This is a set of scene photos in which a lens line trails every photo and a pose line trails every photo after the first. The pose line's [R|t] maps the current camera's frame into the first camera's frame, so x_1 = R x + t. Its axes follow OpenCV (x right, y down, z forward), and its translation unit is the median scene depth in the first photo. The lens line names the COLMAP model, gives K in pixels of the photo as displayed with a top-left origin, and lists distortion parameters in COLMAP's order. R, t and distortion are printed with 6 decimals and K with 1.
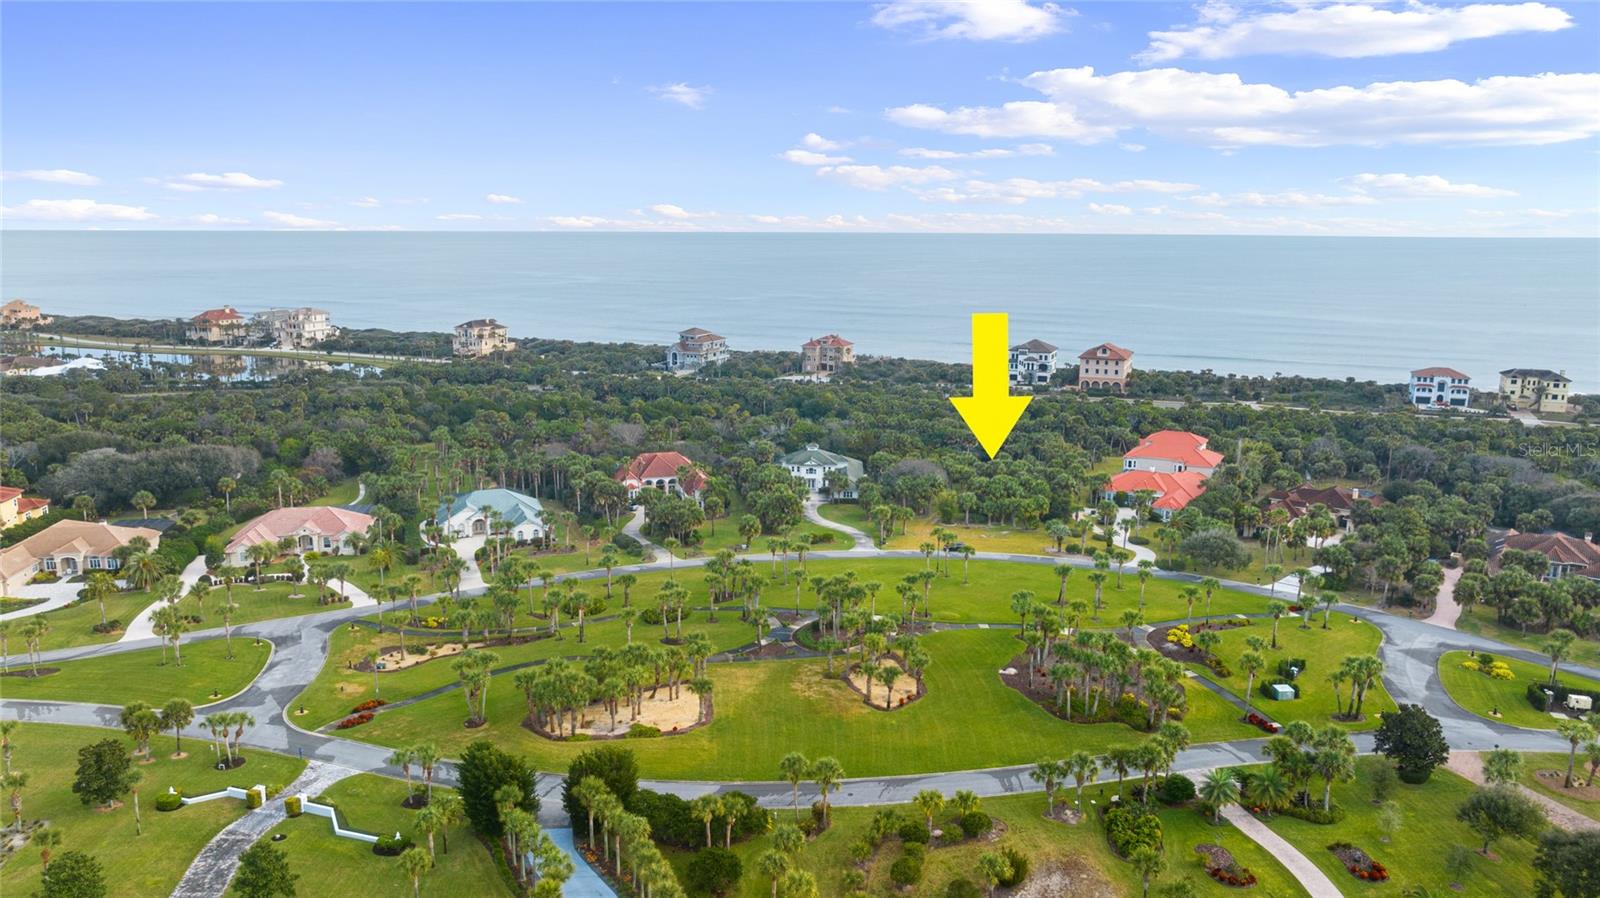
lens RADIAL K [[1127.5, 0, 800.0], [0, 1127.5, 449.0], [0, 0, 1]] dist [-0.019852, -0.005590]
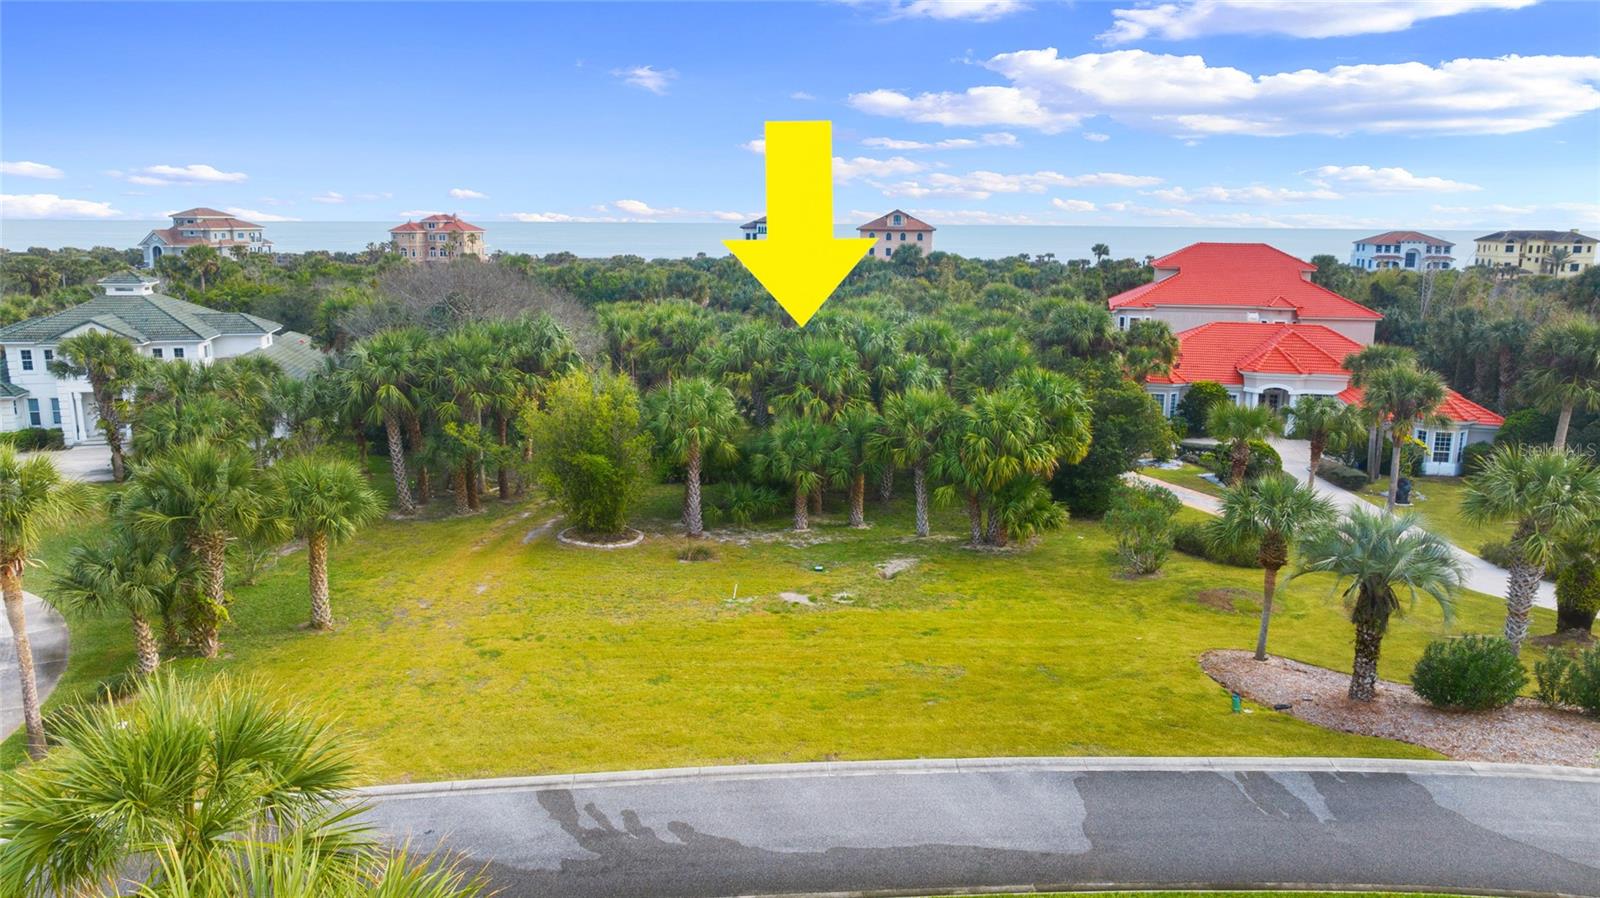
lens RADIAL K [[1128.3, 0, 800.0], [0, 1128.3, 449.0], [0, 0, 1]] dist [-0.031533, 0.022700]
pose [[0.967063, -0.047932, 0.249984, 0.062518], [0.046254, 0.998850, 0.012587, 0.026739], [-0.250300, -0.000610, 0.968168, 0.429386]]
